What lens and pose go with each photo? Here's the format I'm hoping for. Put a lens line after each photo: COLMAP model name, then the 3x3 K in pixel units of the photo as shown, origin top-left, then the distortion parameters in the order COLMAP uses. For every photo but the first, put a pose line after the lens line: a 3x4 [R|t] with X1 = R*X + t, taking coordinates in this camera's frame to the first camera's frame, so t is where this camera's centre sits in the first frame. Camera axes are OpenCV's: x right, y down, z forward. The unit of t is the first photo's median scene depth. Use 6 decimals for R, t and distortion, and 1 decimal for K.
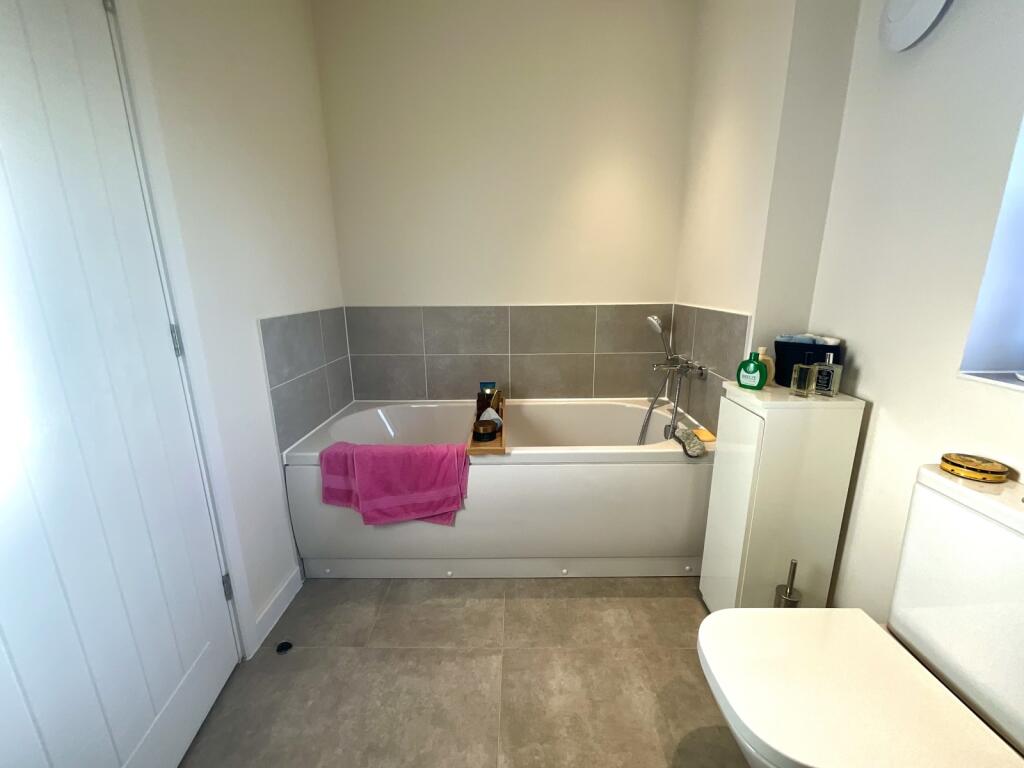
lens RADIAL K [[407.1, 0, 512.0], [0, 407.1, 384.0], [0, 0, 1]] dist [-0.000180, -0.000054]
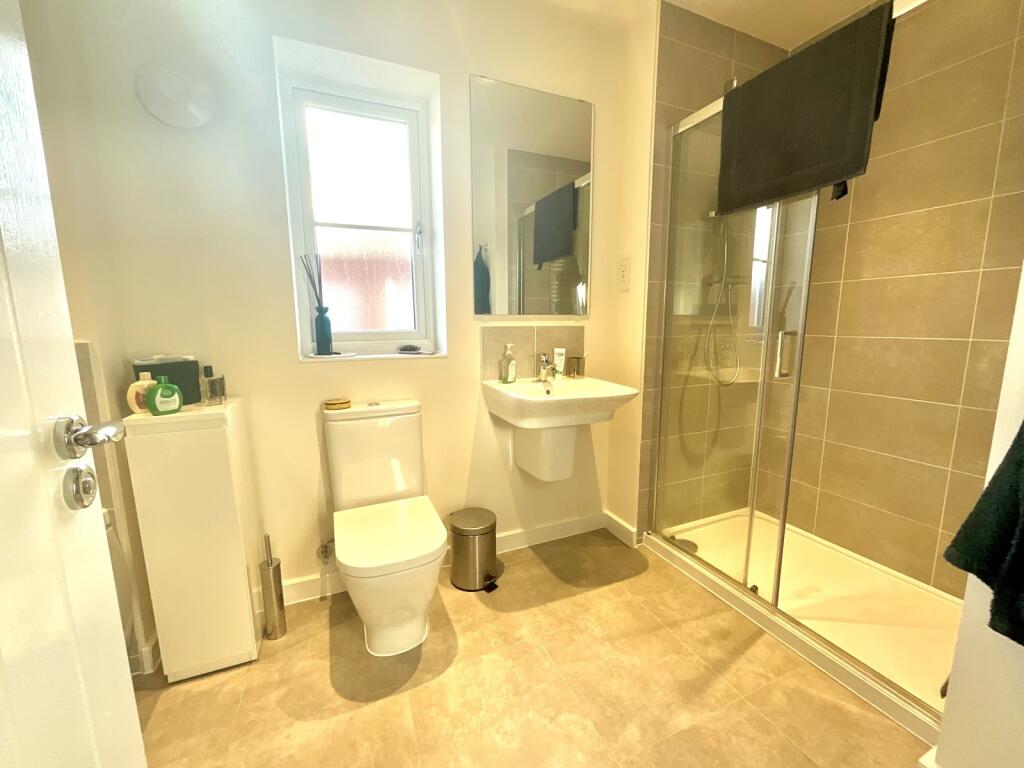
lens RADIAL K [[407.1, 0, 512.0], [0, 407.1, 384.0], [0, 0, 1]] dist [-0.000180, -0.000054]
pose [[-0.409253, -0.129189, 0.903229, -0.621479], [0.221683, 0.946185, 0.235778, -0.107215], [-0.885081, 0.296723, -0.358590, 0.654049]]
